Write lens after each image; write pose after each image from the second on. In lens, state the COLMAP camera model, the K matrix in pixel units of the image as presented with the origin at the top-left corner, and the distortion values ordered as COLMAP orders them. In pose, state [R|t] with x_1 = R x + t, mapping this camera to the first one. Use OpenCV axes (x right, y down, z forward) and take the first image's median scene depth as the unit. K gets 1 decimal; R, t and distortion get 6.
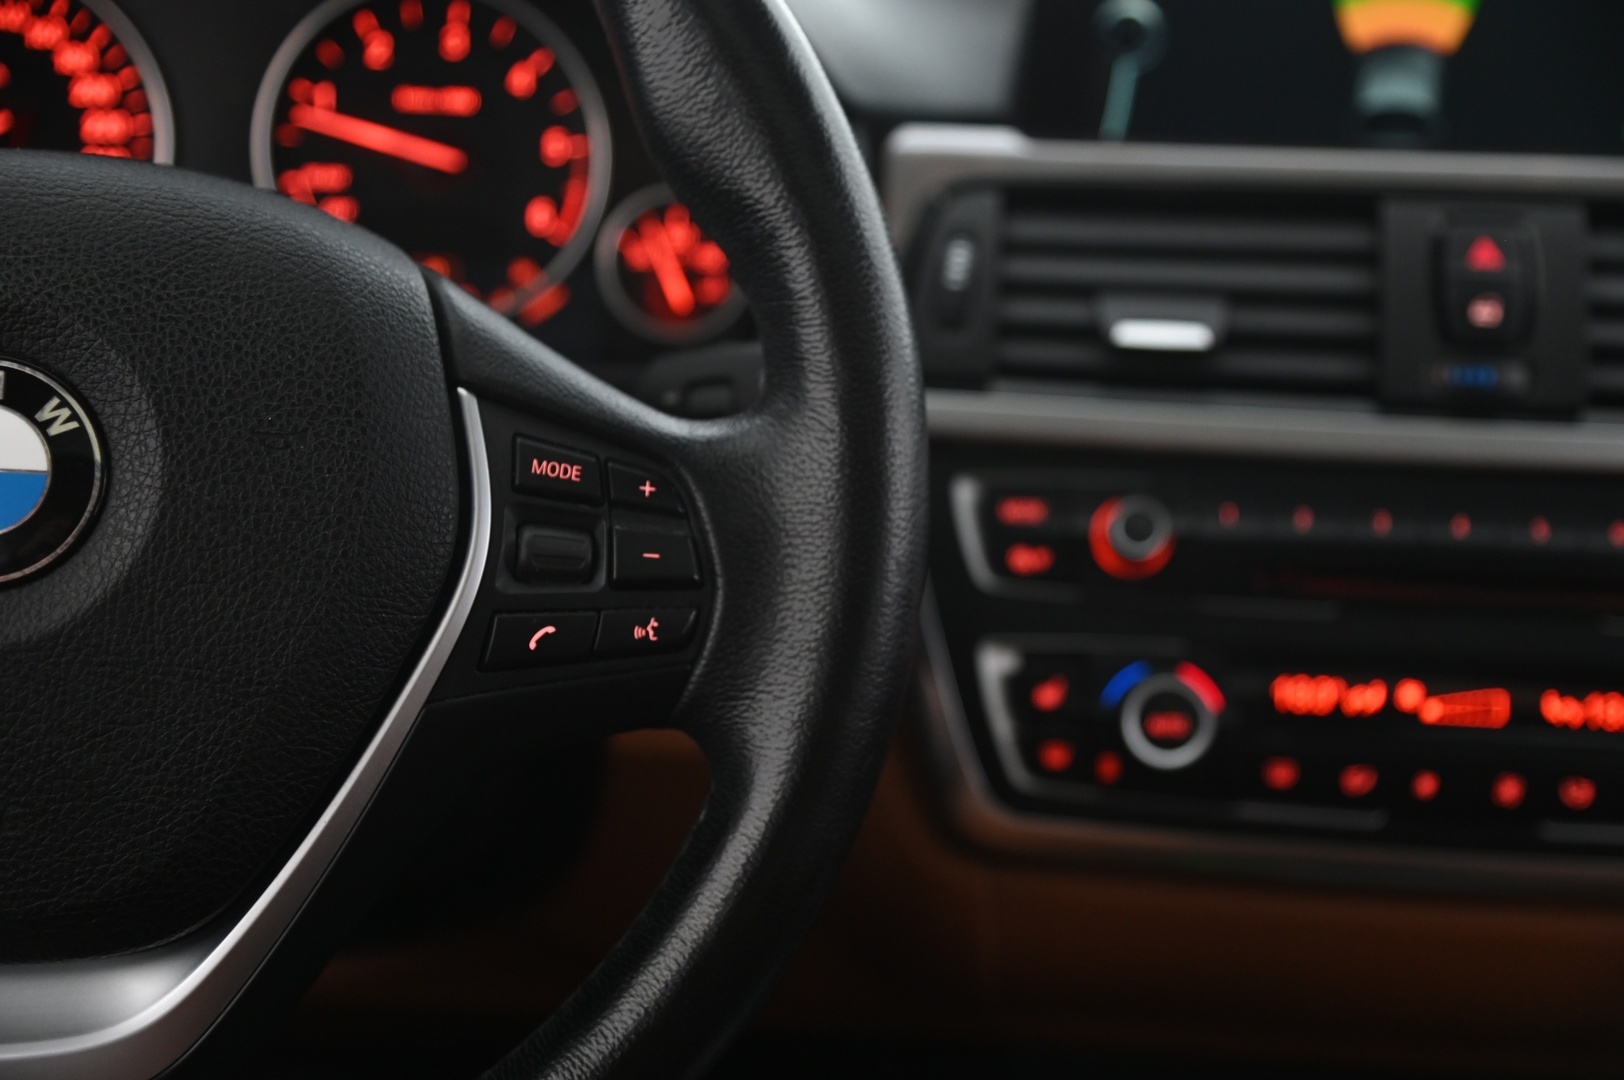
lens RADIAL K [[2402.7, 0, 819.8], [0, 2402.7, 542.3], [0, 0, 1]] dist [0.215075, 0.000000]
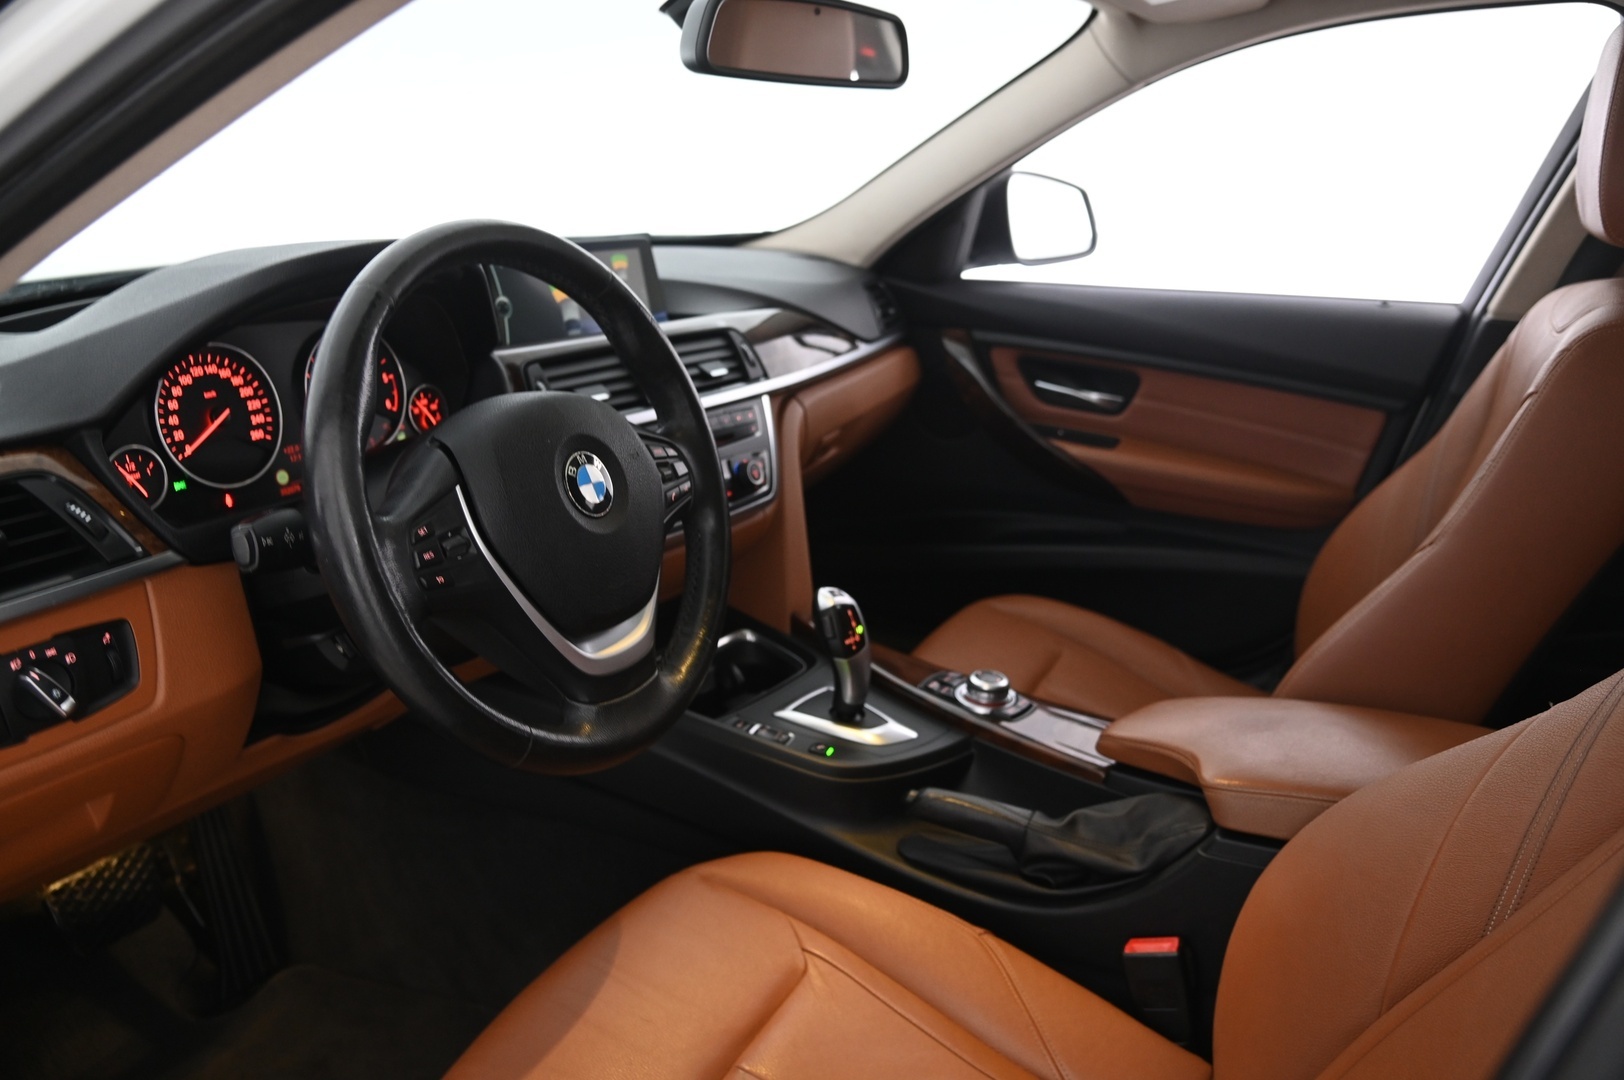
lens RADIAL K [[1298.6, 0, 796.4], [0, 1298.6, 538.8], [0, 0, 1]] dist [-0.013075, 0.011149]
pose [[0.531795, -0.281085, 0.798865, -1.144272], [0.253396, 0.952908, 0.166603, -0.127020], [-0.808075, 0.113831, 0.577978, -0.188289]]
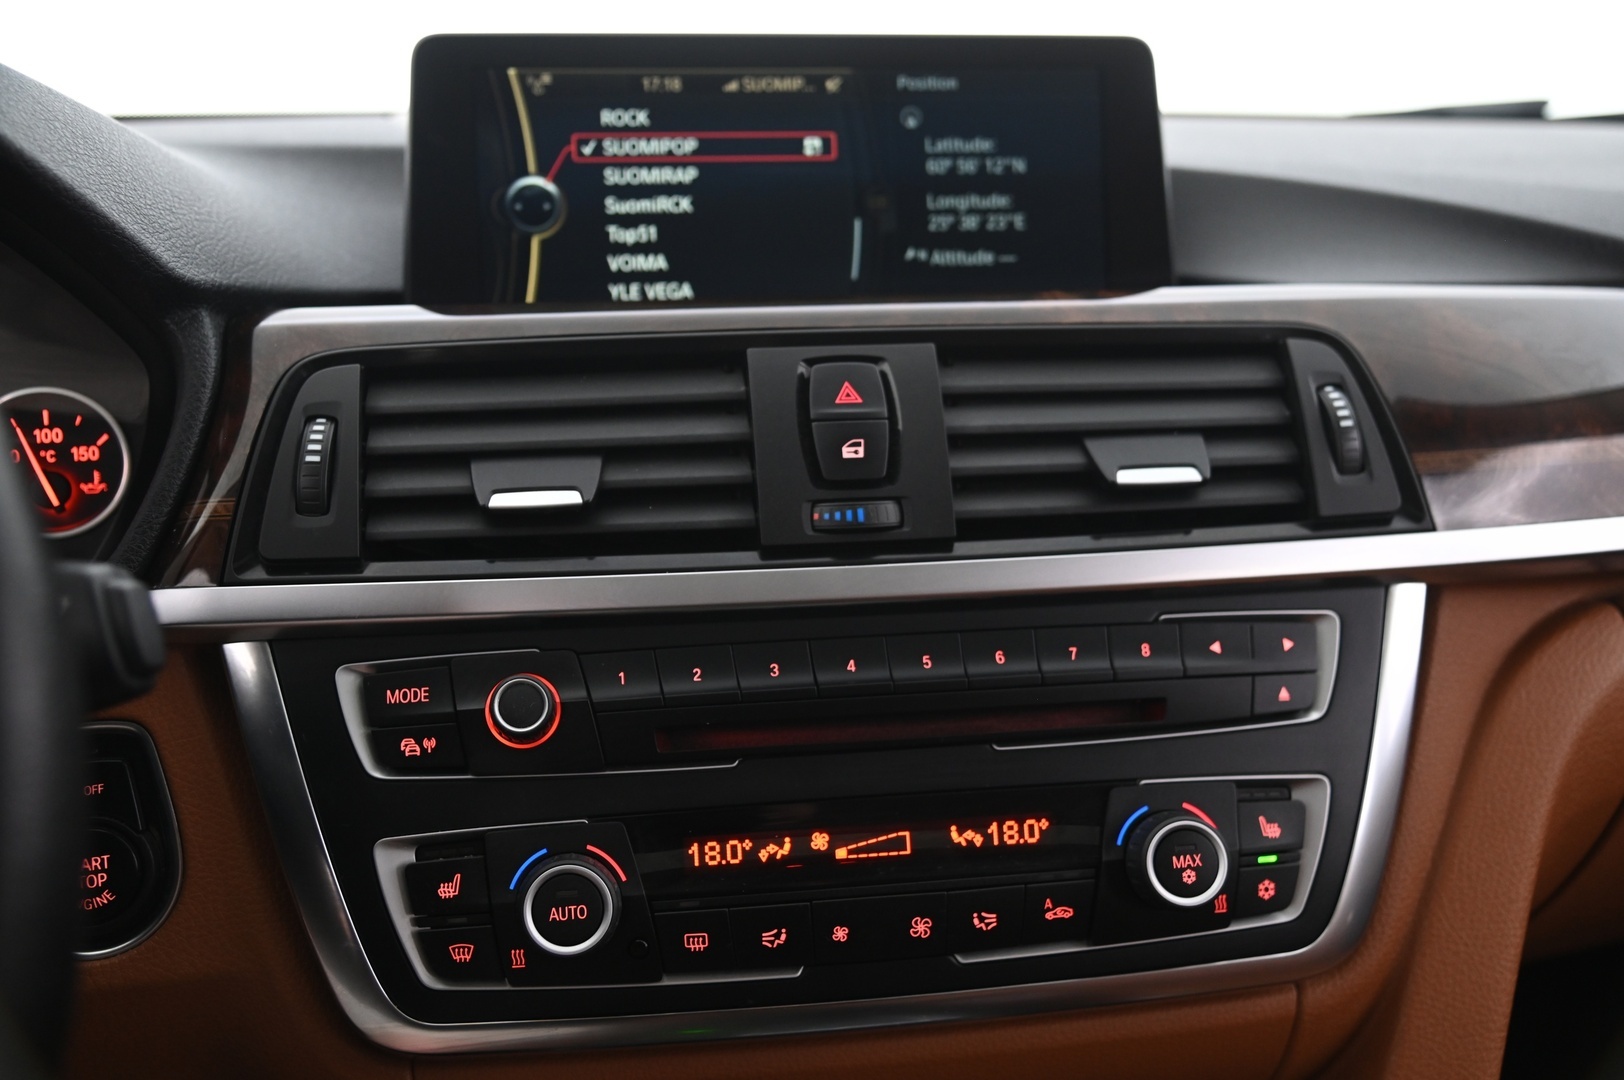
lens RADIAL K [[1664.4, 0, 815.7], [0, 1664.4, 529.7], [0, 0, 1]] dist [-0.000424, 0.000000]
pose [[0.981929, -0.090760, 0.166067, 0.138745], [0.098197, 0.994474, -0.037119, -0.037649], [-0.161780, 0.052756, 0.985416, 0.323974]]
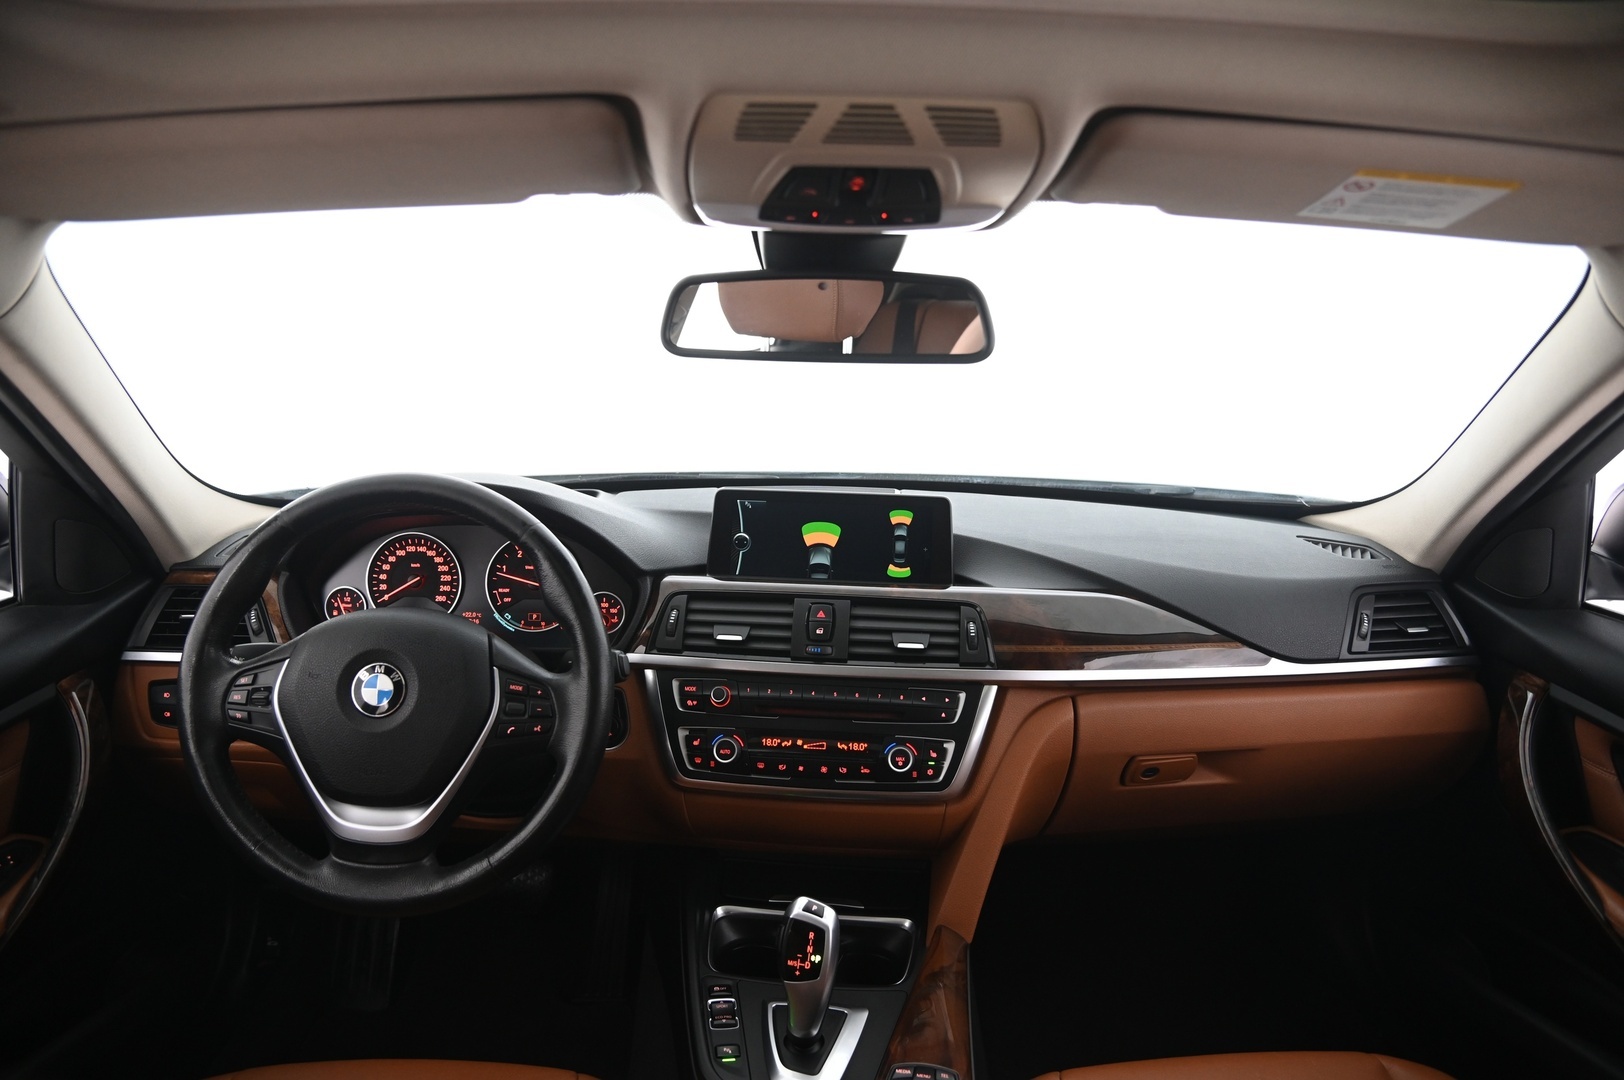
lens RADIAL K [[1066.0, 0, 817.6], [0, 1066.0, 551.0], [0, 0, 1]] dist [-0.117810, 0.043131]
pose [[0.998809, -0.011575, -0.047407, 0.339136], [0.006732, 0.994855, -0.101082, -0.054109], [0.048333, 0.100642, 0.993748, -0.518277]]
